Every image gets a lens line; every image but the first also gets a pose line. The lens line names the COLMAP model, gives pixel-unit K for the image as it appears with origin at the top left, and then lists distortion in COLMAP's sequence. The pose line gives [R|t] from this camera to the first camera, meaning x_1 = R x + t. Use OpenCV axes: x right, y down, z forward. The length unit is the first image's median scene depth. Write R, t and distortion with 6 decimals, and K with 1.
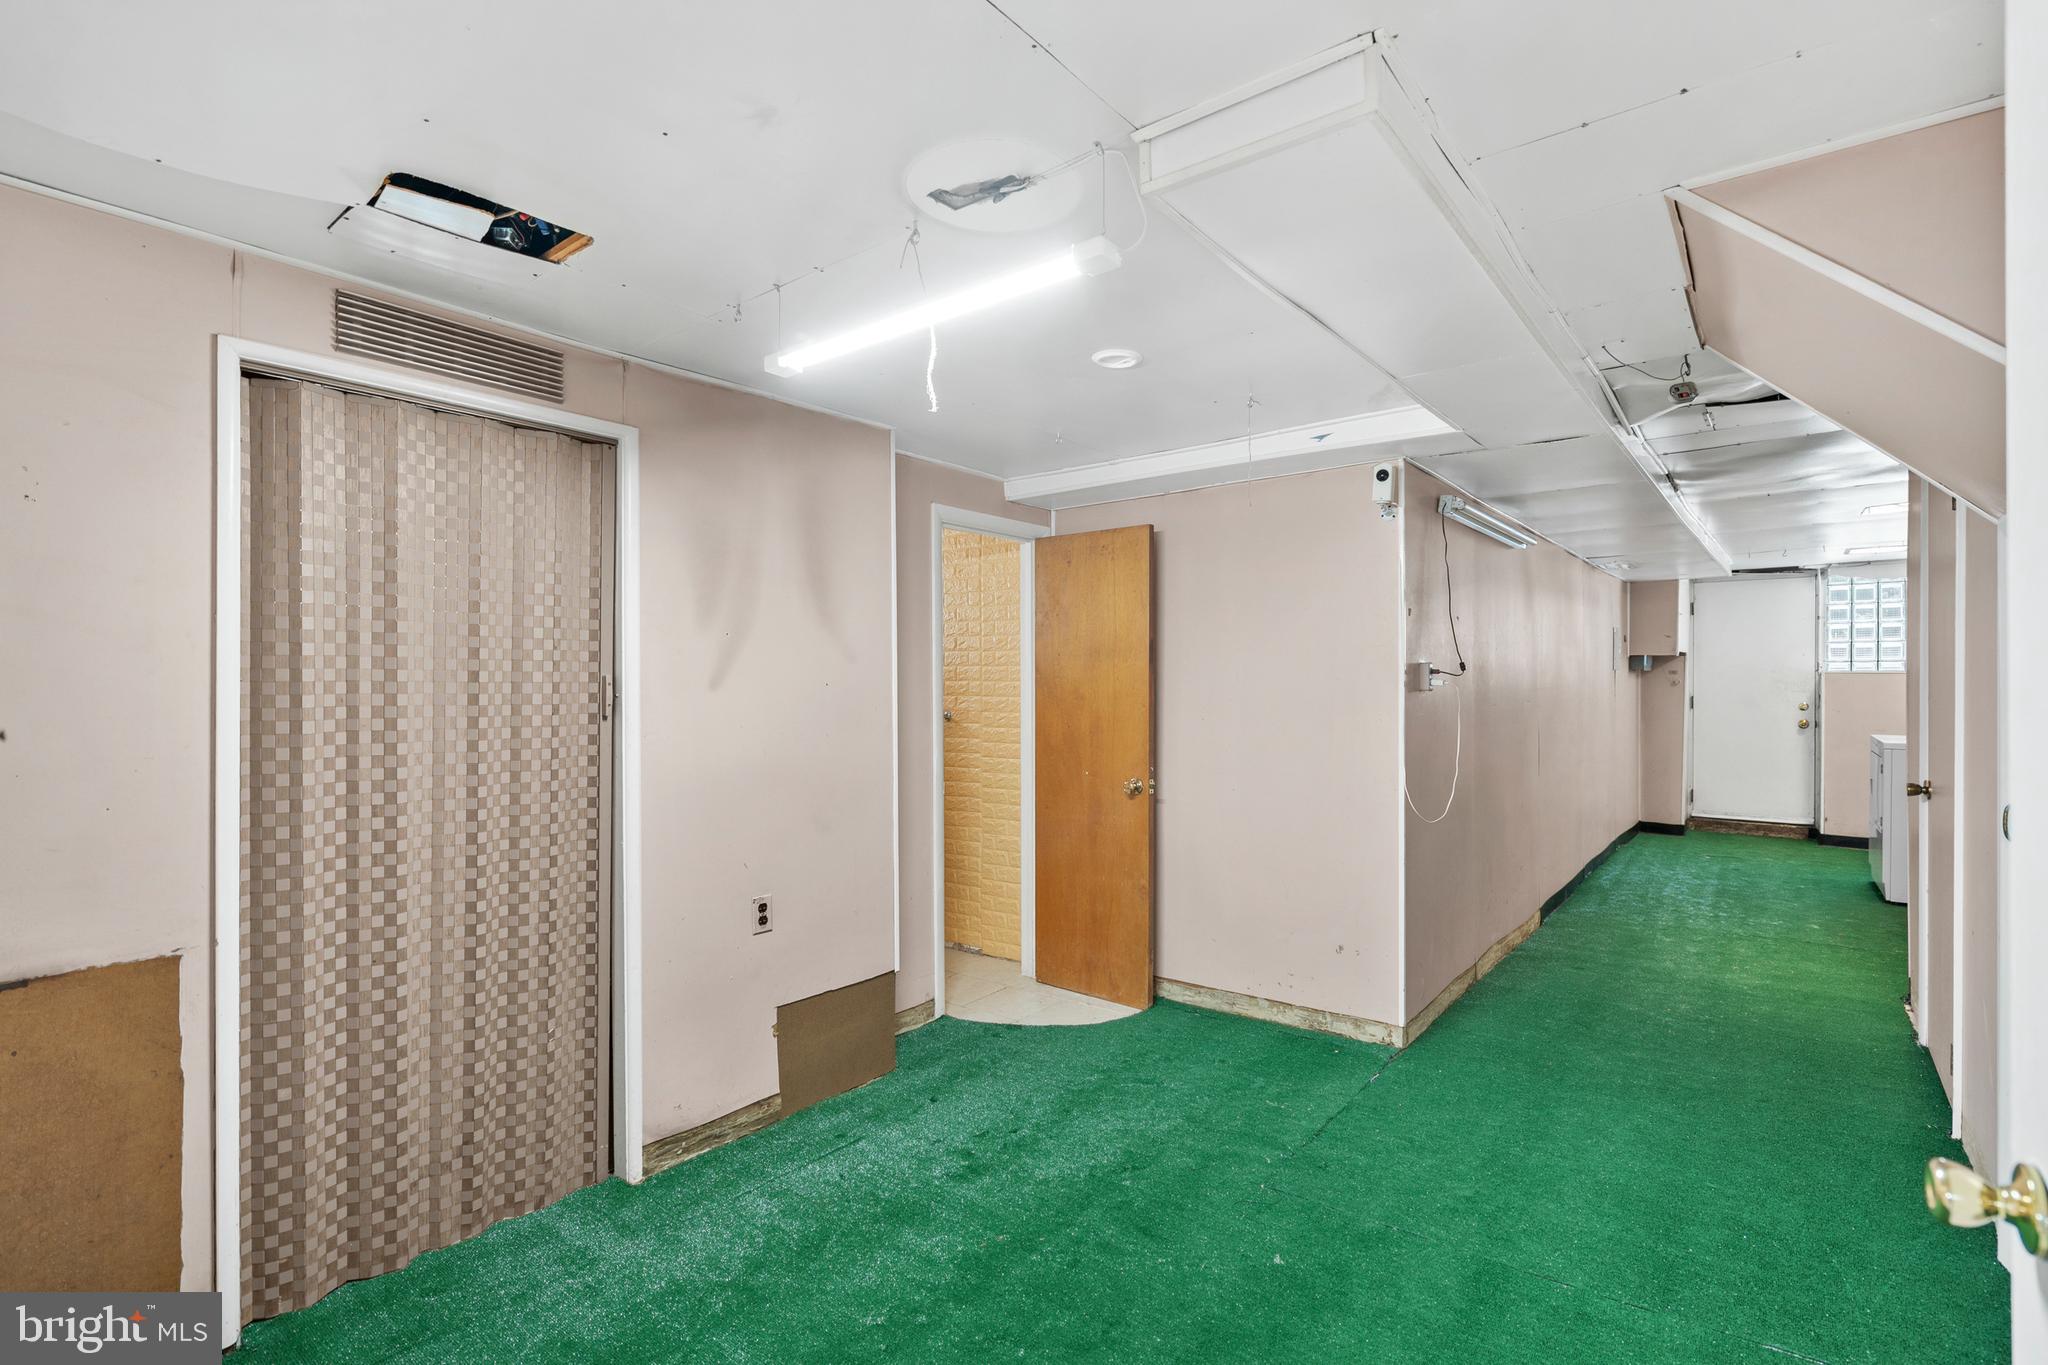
lens RADIAL K [[947.1, 0, 1007.3], [0, 947.1, 682.4], [0, 0, 1]] dist [-0.001896, 0.000183]
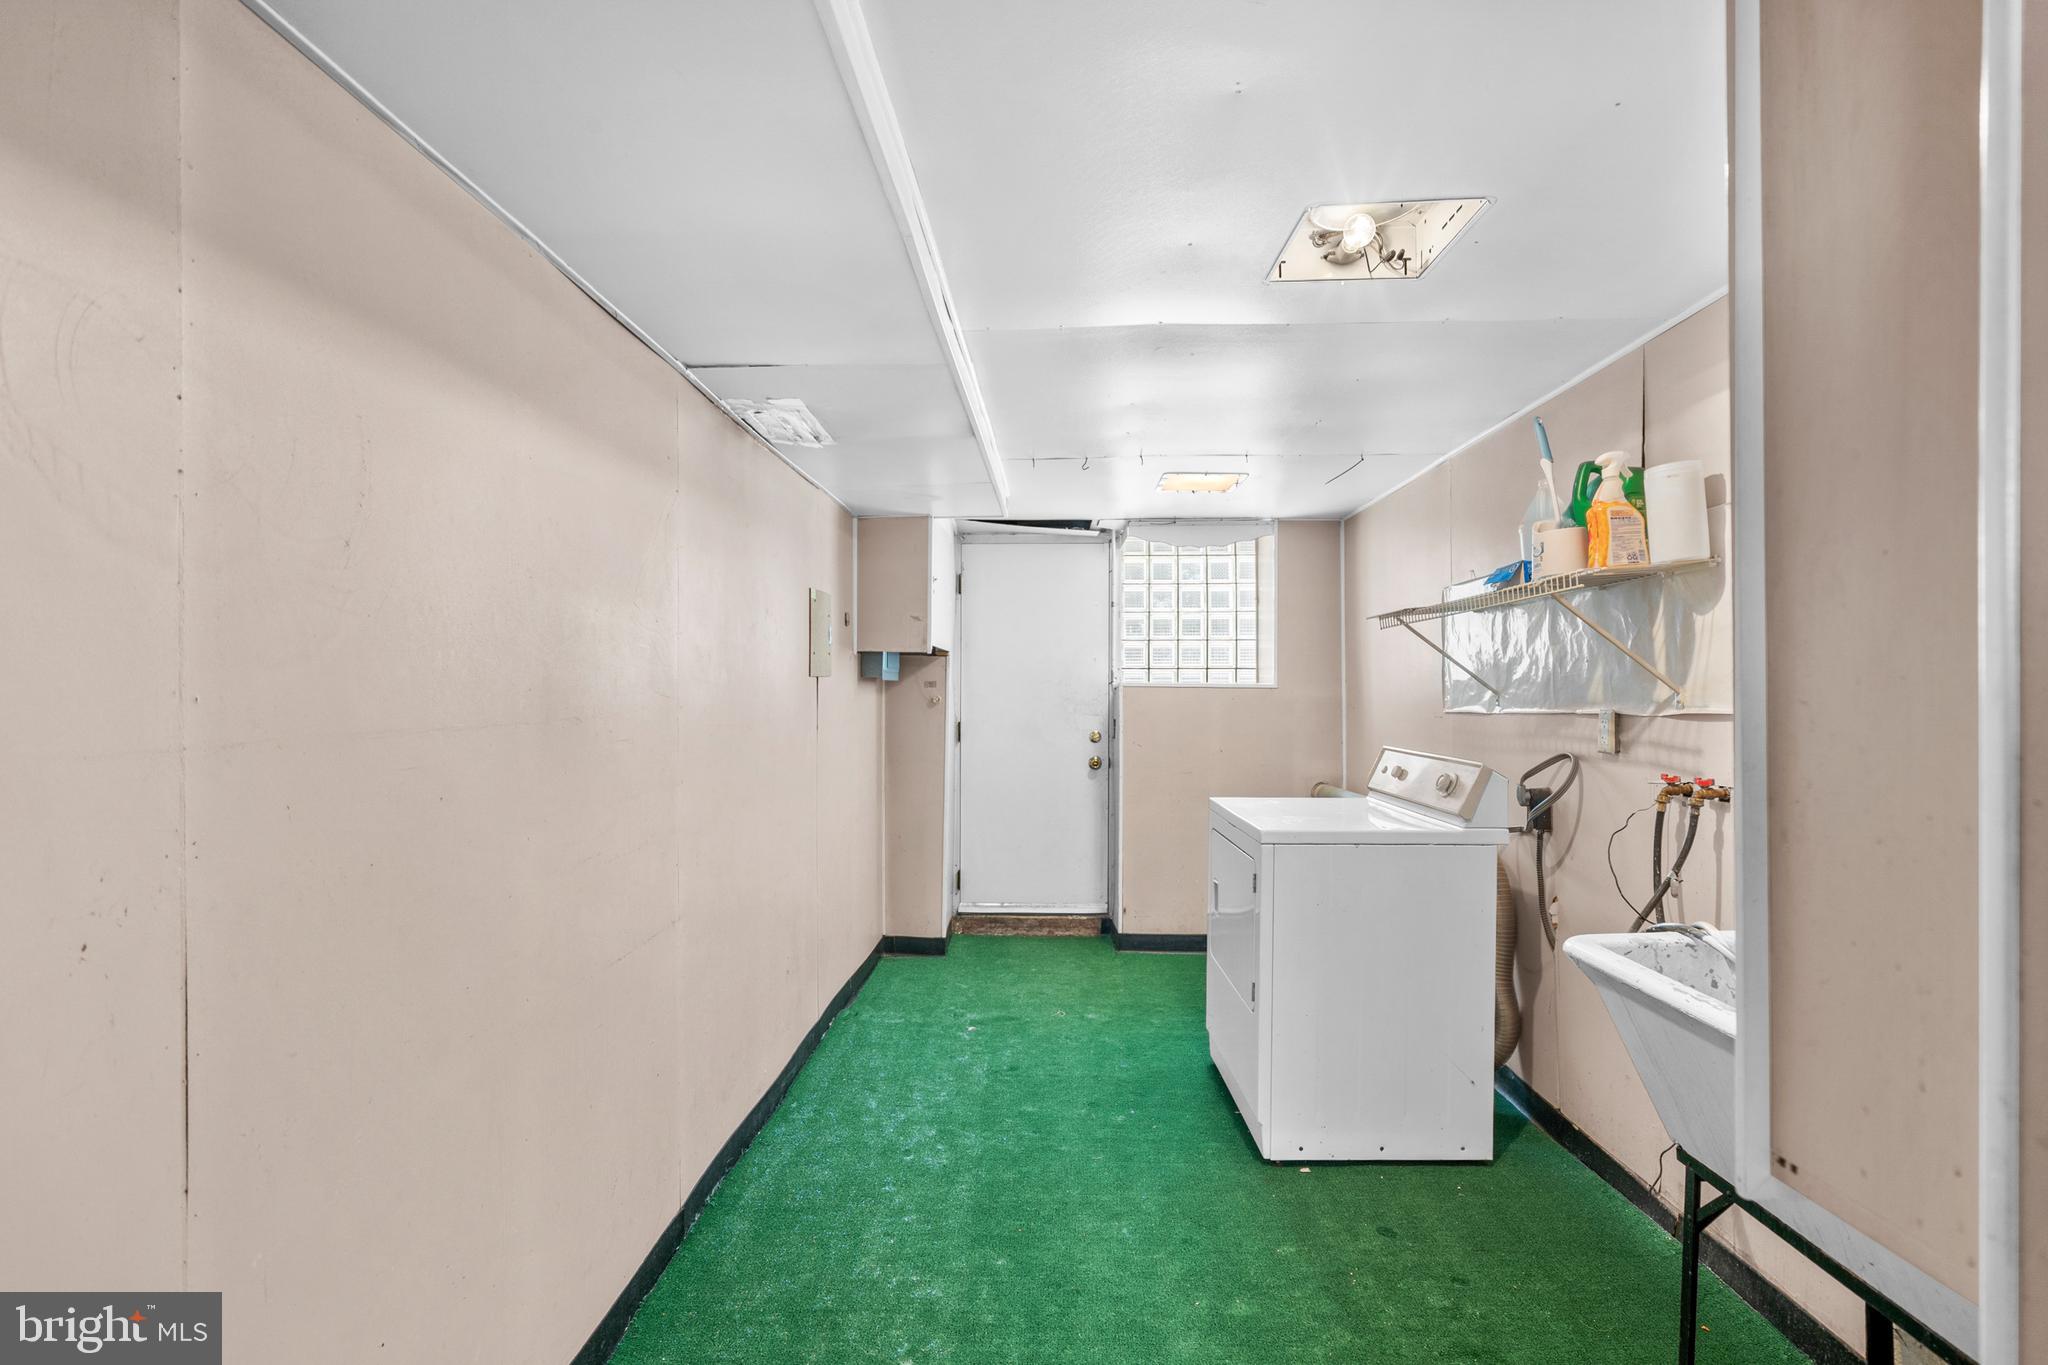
lens RADIAL K [[947.1, 0, 1025.3], [0, 947.1, 689.0], [0, 0, 1]] dist [-0.001896, 0.000183]
pose [[0.782524, 0.001690, 0.622618, 0.393602], [-0.002251, 0.999997, 0.000116, -0.007452], [-0.622616, -0.001492, 0.782526, 0.515740]]
